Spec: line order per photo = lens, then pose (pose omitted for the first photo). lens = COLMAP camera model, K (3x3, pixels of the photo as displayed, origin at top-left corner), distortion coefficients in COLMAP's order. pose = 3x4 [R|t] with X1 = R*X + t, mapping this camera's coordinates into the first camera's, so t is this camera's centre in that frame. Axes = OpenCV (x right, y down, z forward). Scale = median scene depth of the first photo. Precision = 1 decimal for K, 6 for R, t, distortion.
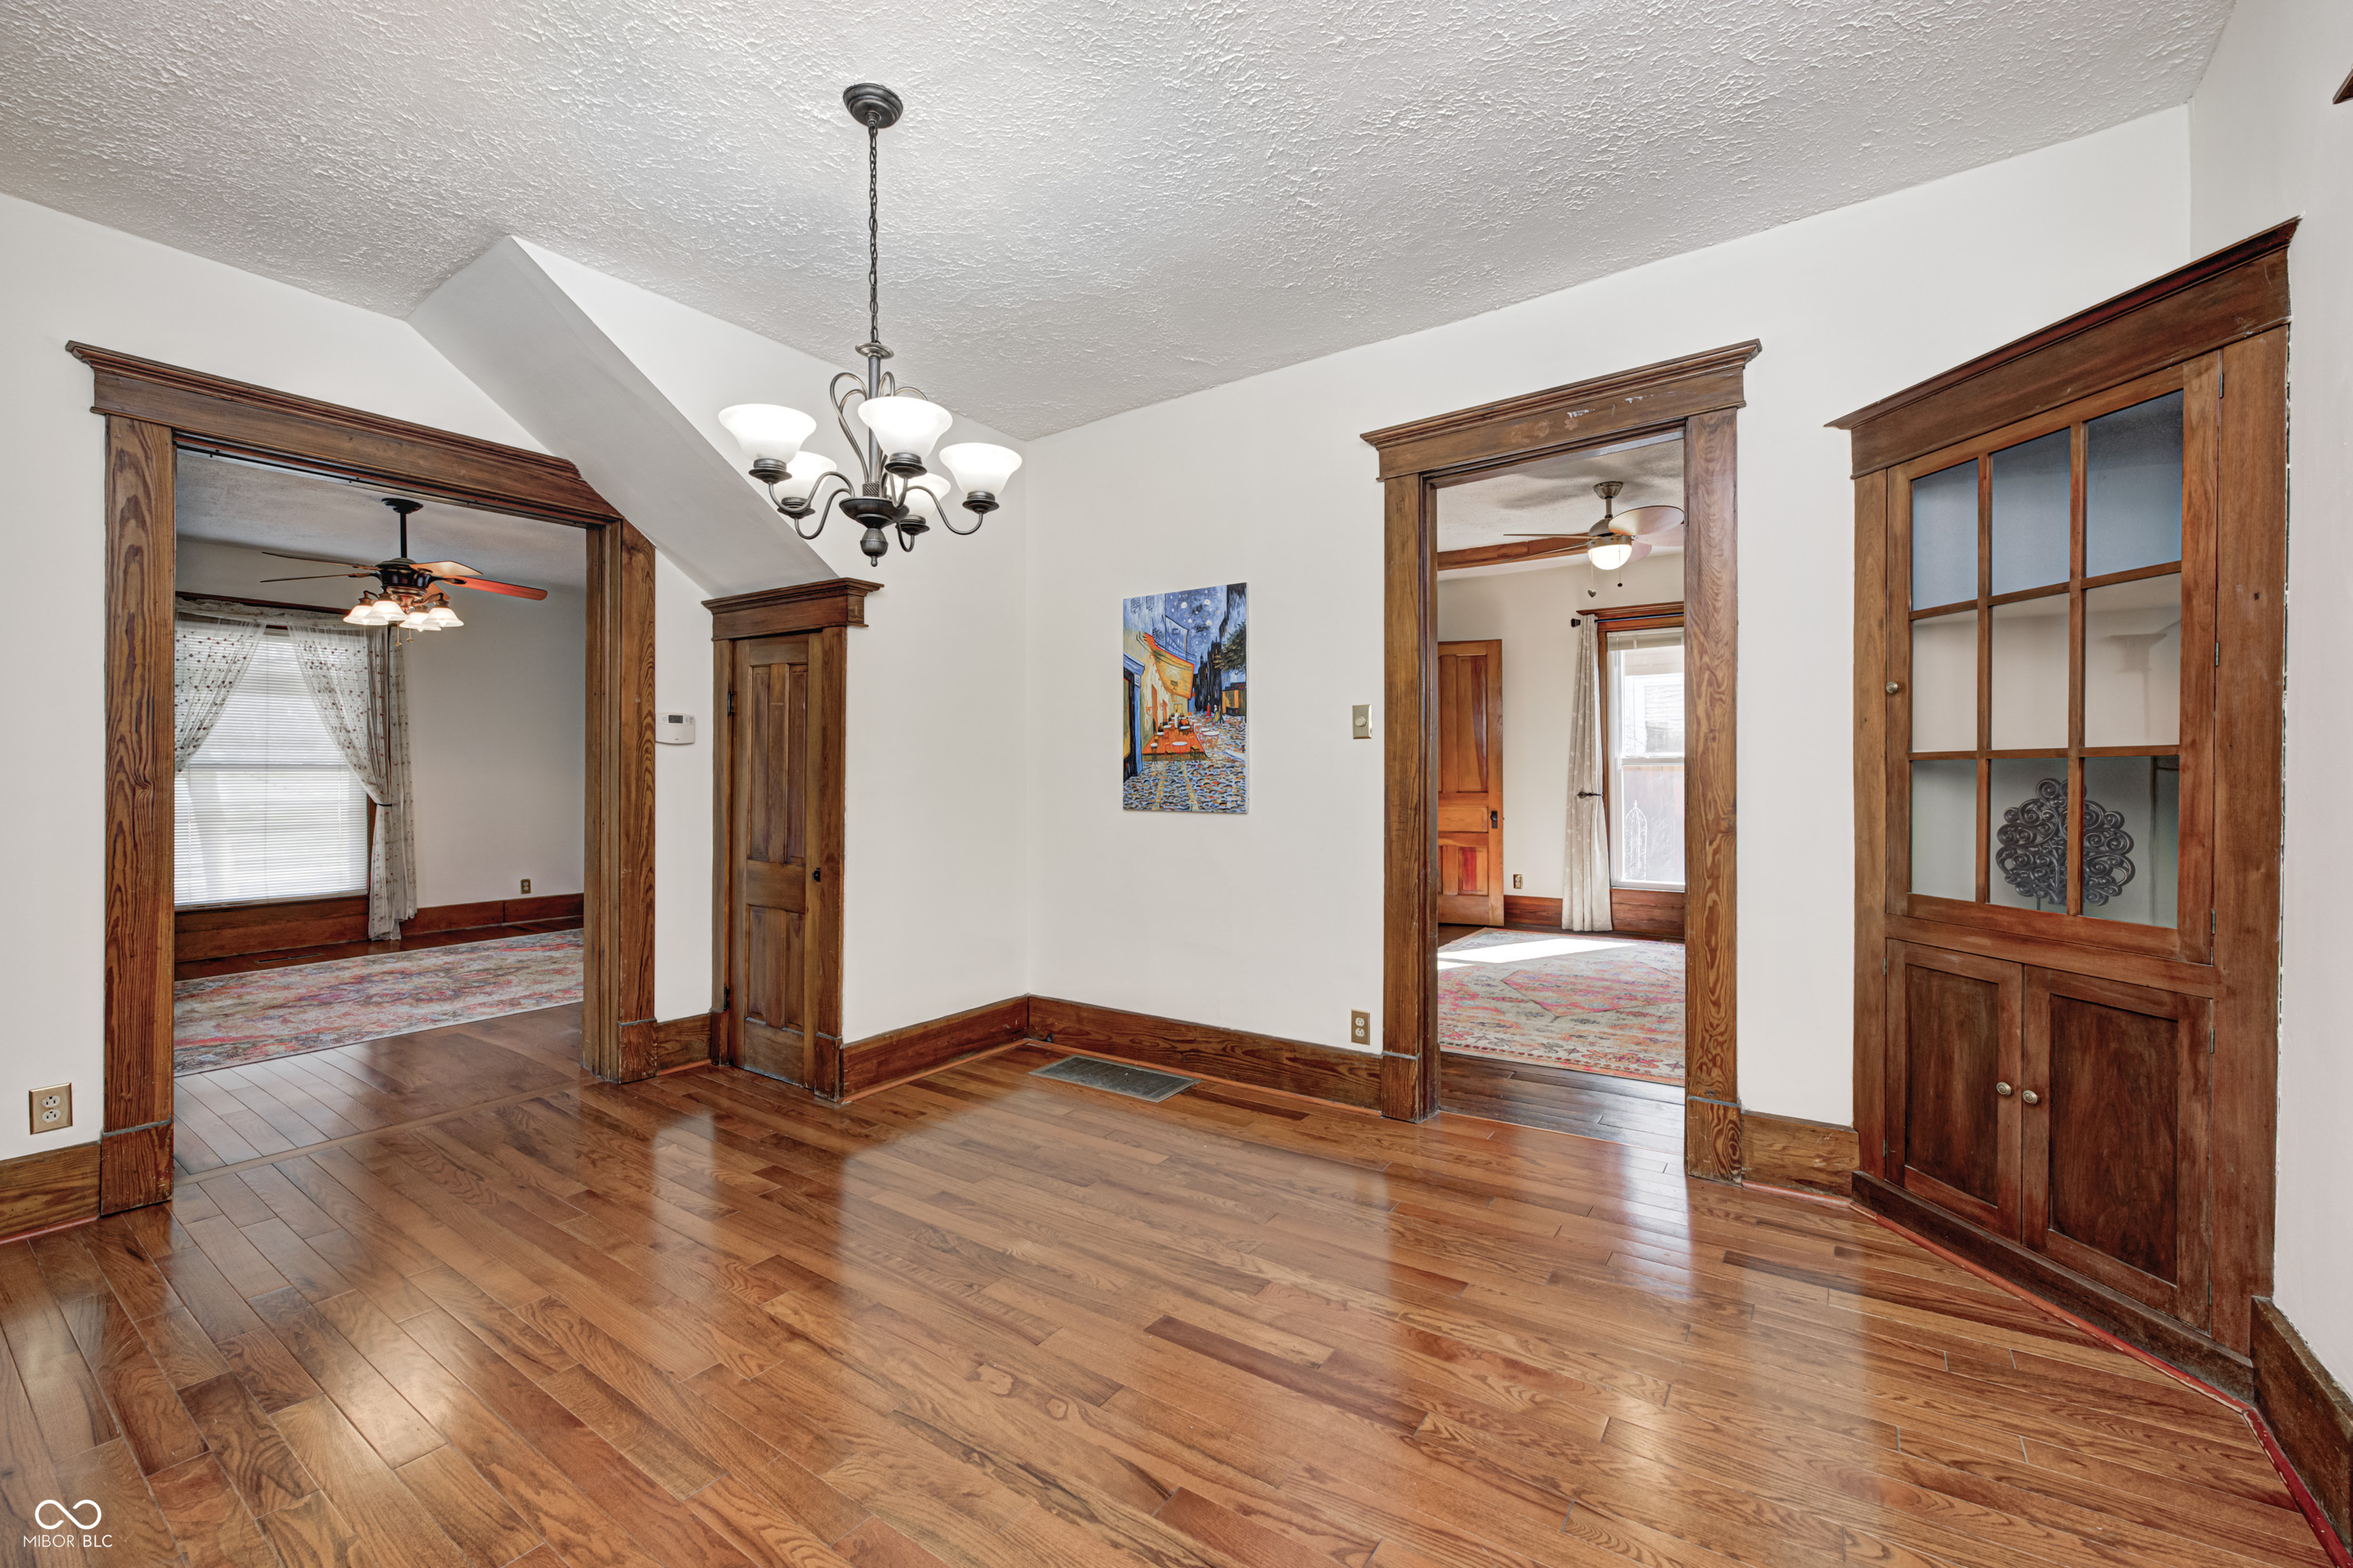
lens RADIAL K [[946.1, 0, 1224.7], [0, 946.1, 772.6], [0, 0, 1]] dist [-0.001438, 0.000384]
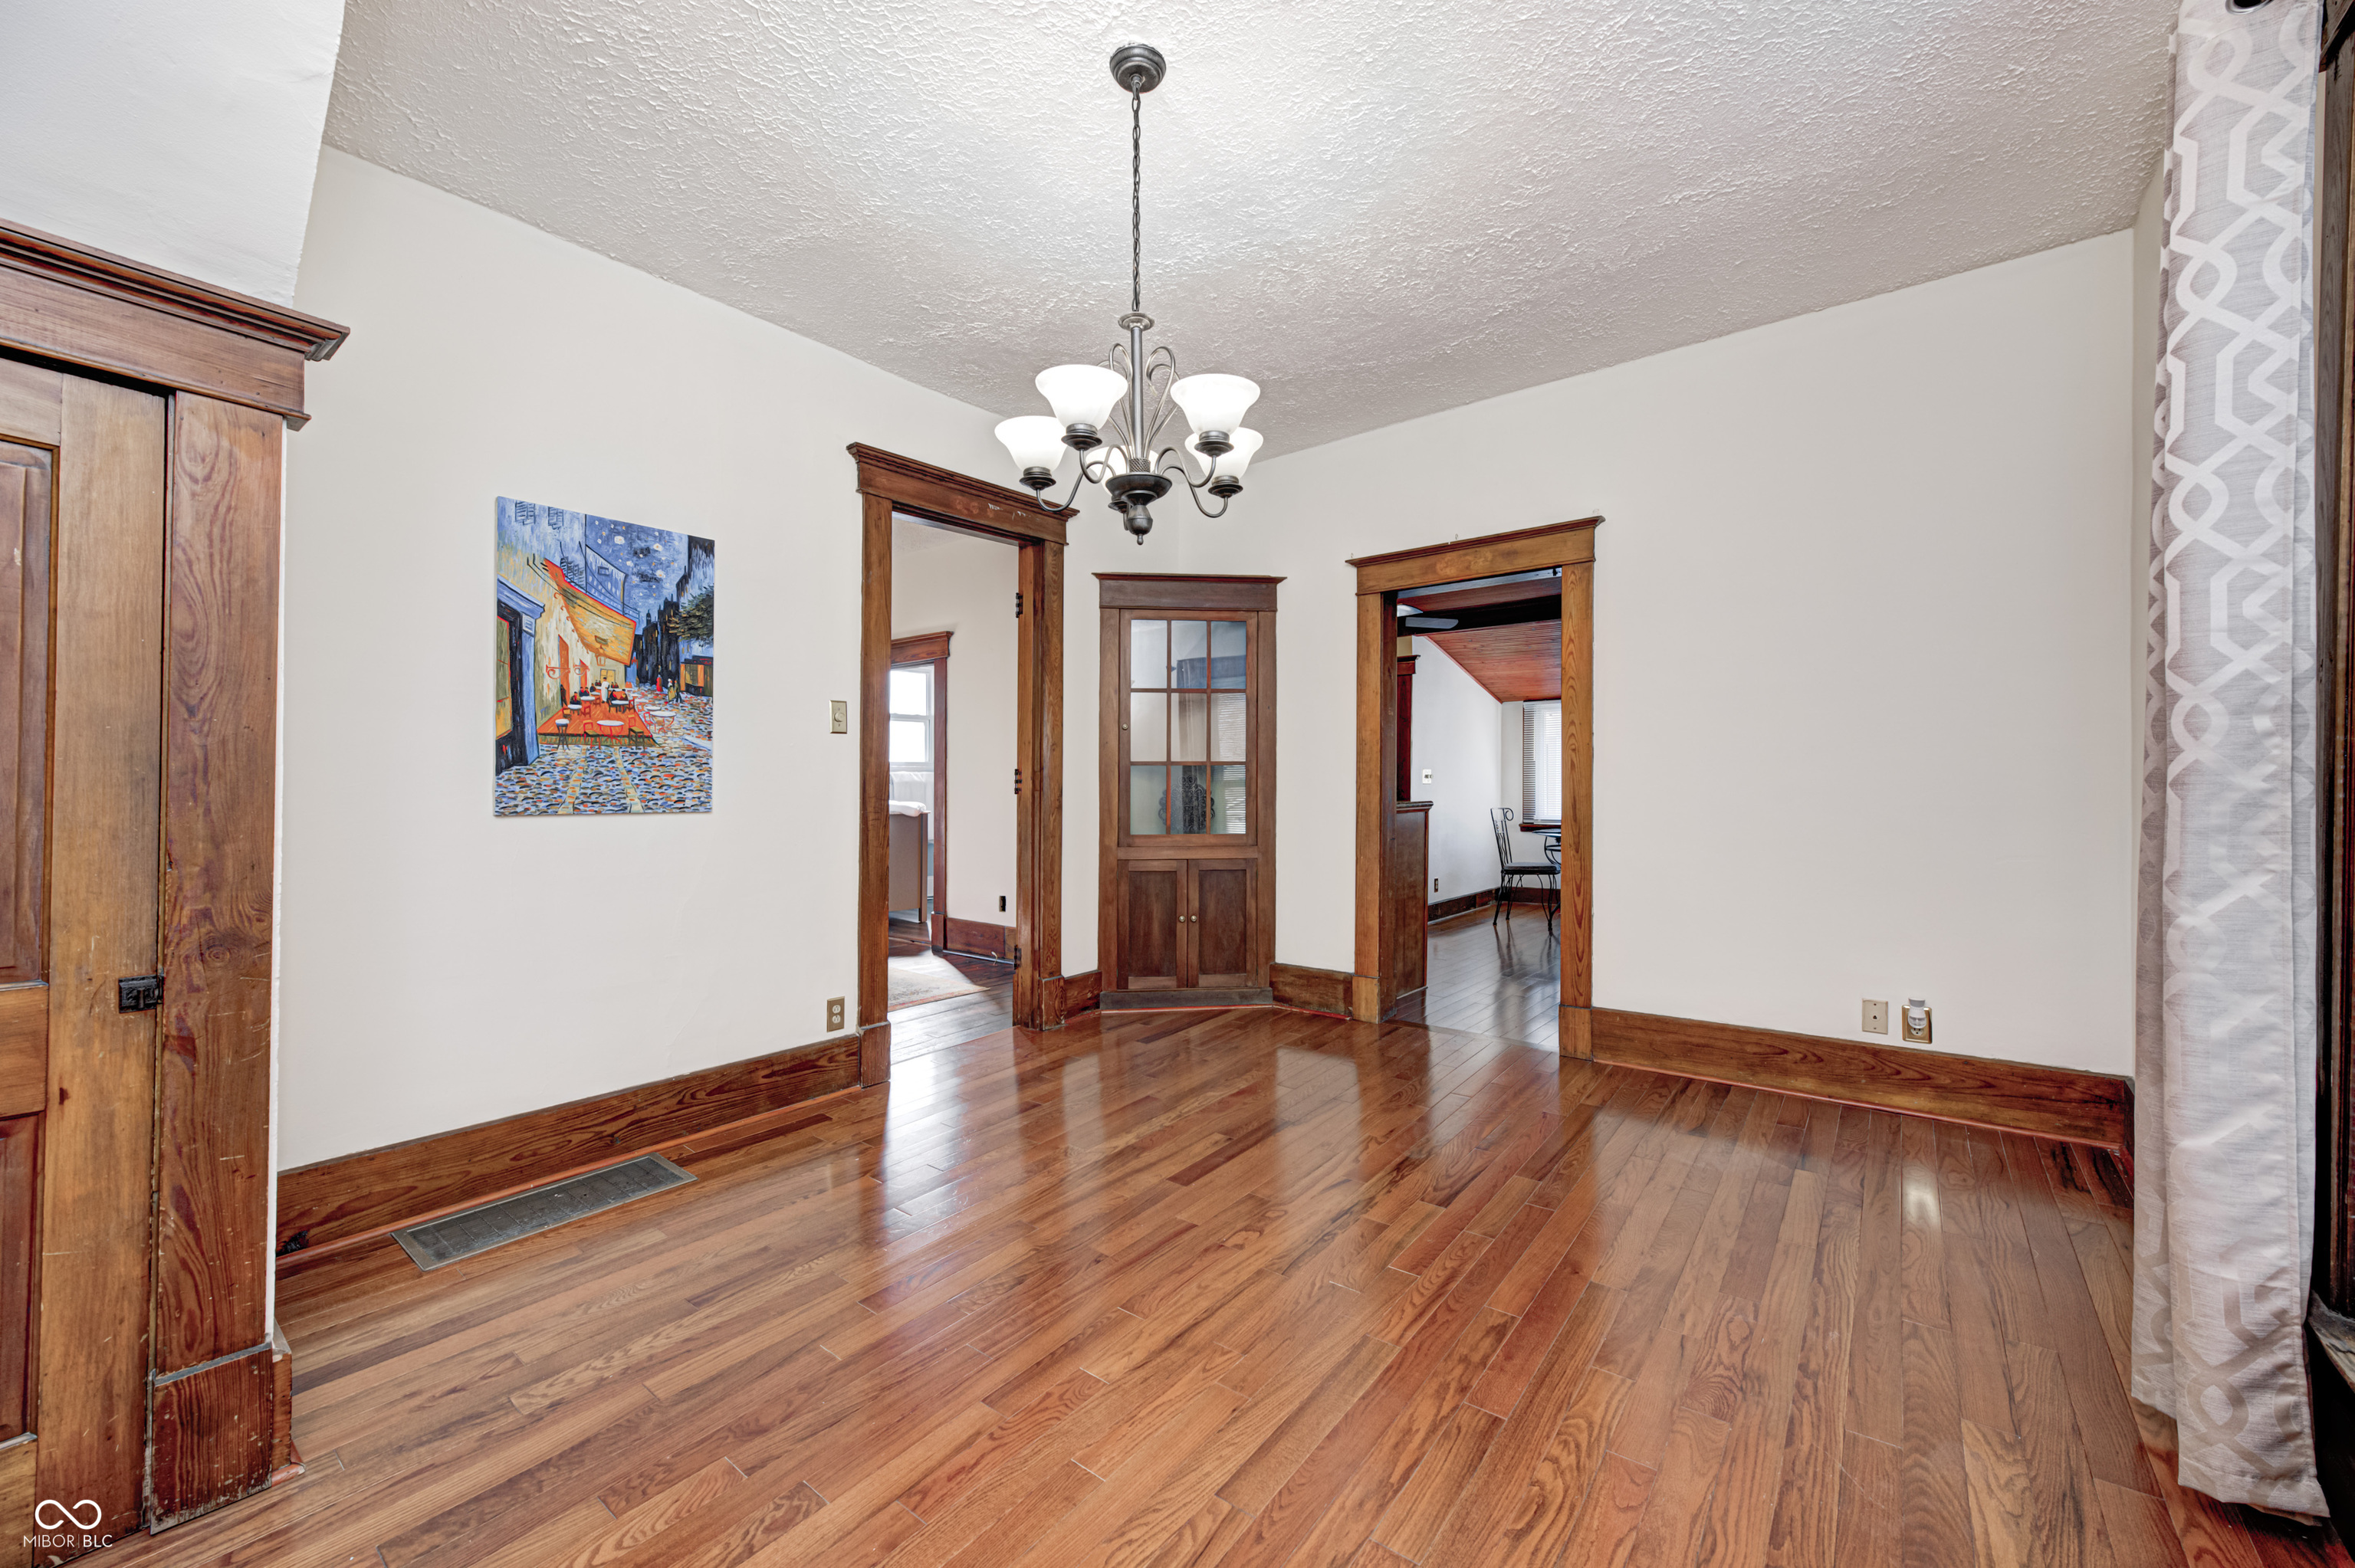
lens RADIAL K [[922.6, 0, 1178.6], [0, 922.6, 788.5], [0, 0, 1]] dist [-0.004080, 0.002378]
pose [[0.074684, -0.004378, 0.997198, -0.758467], [-0.002780, 0.999986, 0.004598, 0.016903], [-0.997203, -0.003116, 0.074670, 0.510024]]
